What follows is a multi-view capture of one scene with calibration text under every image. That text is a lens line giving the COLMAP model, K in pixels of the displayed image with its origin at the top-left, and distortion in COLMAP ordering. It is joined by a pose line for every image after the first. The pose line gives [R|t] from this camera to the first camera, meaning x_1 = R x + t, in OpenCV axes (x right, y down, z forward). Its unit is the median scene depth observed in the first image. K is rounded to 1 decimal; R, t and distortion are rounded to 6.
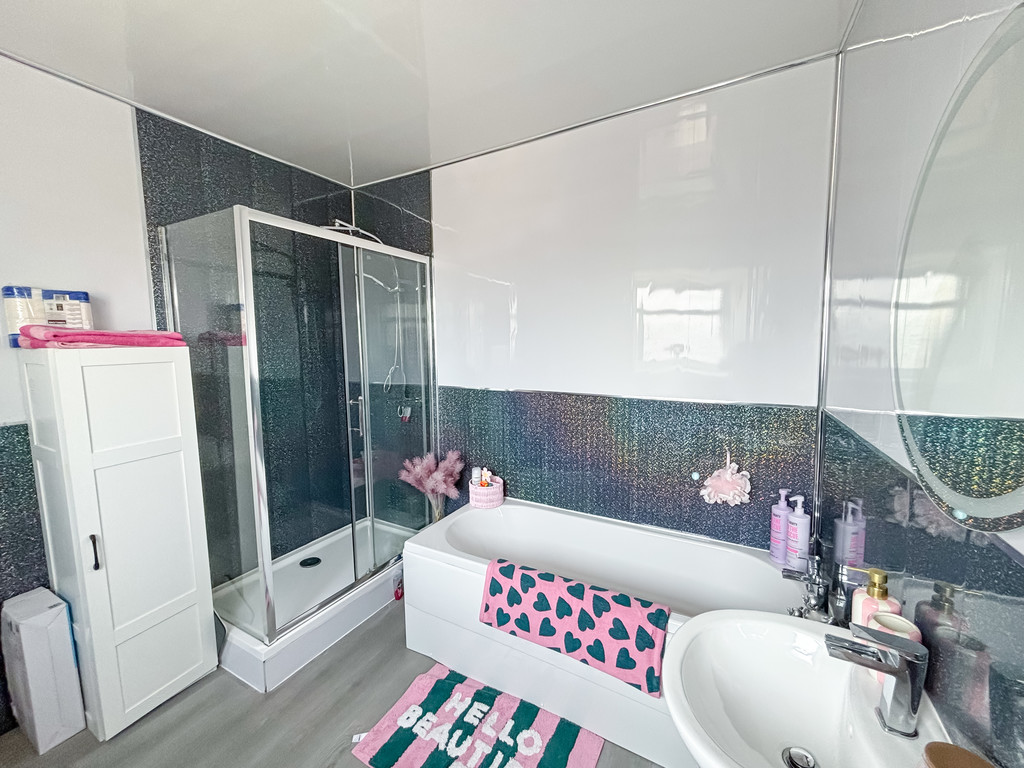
lens RADIAL K [[408.4, 0, 515.8], [0, 408.4, 389.5], [0, 0, 1]] dist [0.002943, -0.000995]
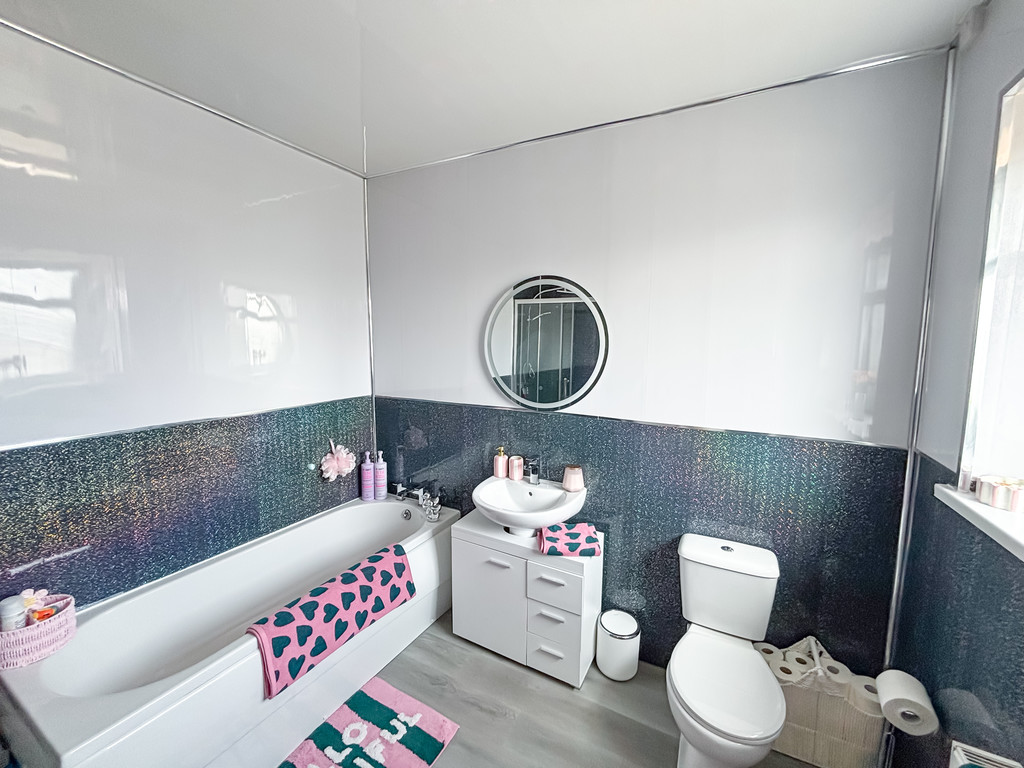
lens RADIAL K [[408.4, 0, 518.0], [0, 408.4, 377.8], [0, 0, 1]] dist [0.002943, -0.000995]
pose [[-0.002182, -0.087543, 0.996158, -0.920927], [0.097471, 0.991399, 0.087338, -0.116579], [-0.995236, 0.097288, 0.006370, 0.452868]]
